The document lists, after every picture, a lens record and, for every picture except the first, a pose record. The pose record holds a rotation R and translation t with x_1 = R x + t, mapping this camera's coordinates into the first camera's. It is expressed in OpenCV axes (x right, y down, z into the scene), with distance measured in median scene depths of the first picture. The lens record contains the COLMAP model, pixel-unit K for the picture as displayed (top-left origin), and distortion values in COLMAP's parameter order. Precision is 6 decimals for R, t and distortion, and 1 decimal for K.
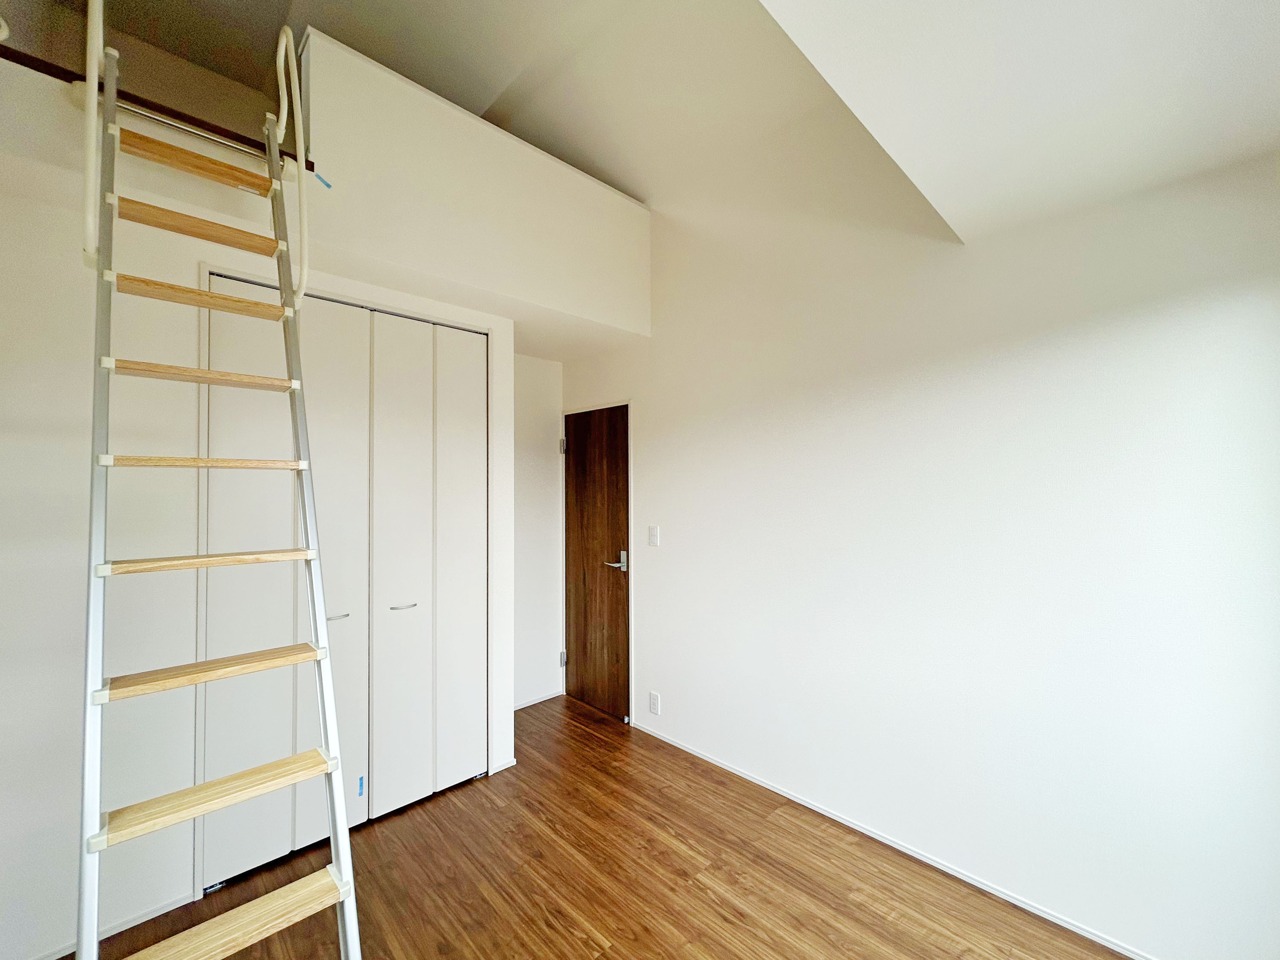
lens RADIAL K [[514.0, 0, 639.0], [0, 514.0, 479.8], [0, 0, 1]] dist [-0.005104, 0.004077]
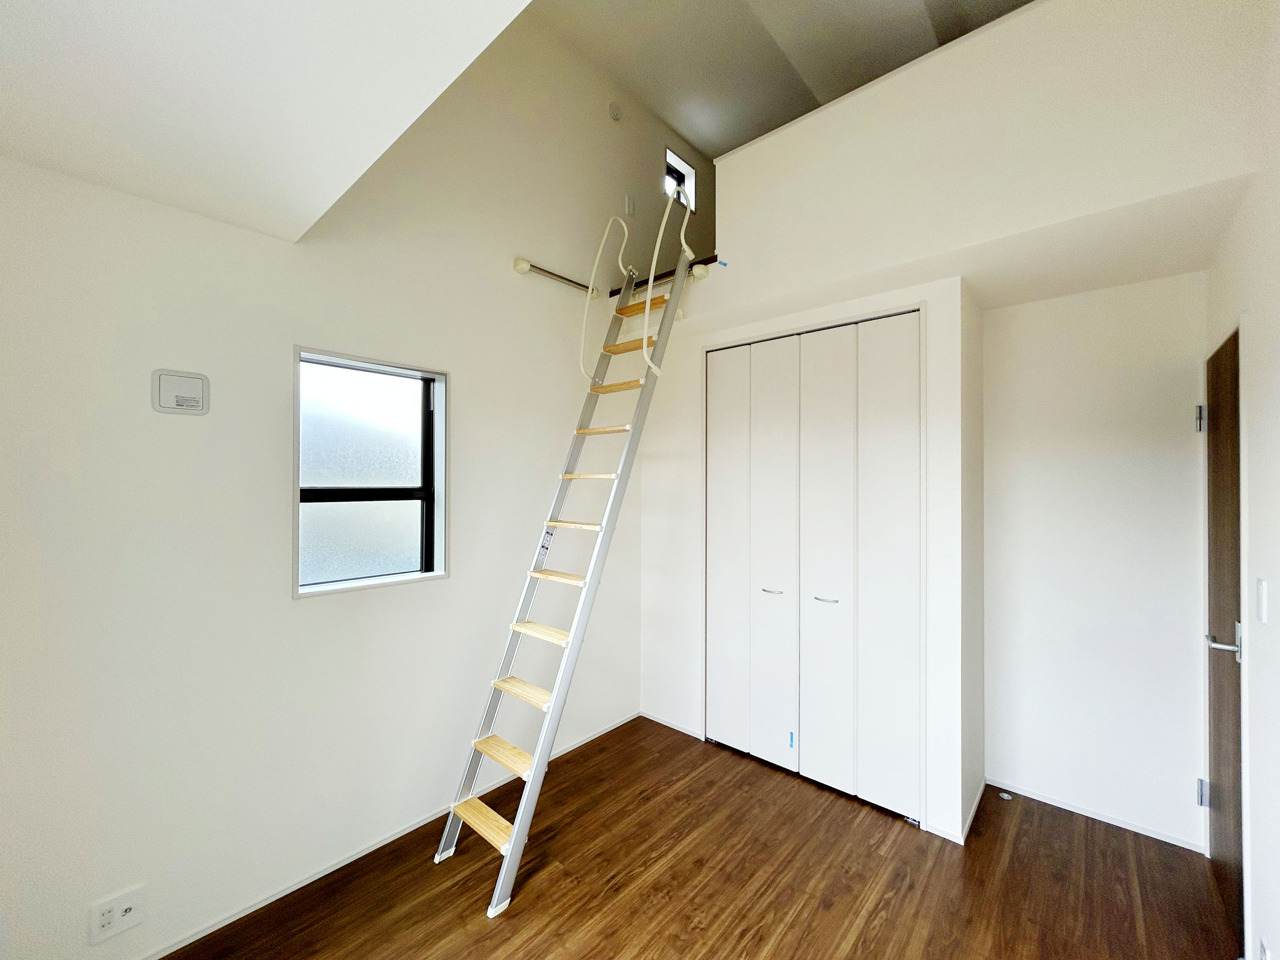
lens RADIAL K [[514.0, 0, 639.0], [0, 514.0, 479.8], [0, 0, 1]] dist [-0.005104, 0.004077]
pose [[0.077109, 0.003421, -0.997017, 0.668712], [0.014086, 0.999891, 0.004520, -0.016442], [0.996923, -0.014393, 0.077053, 0.614240]]
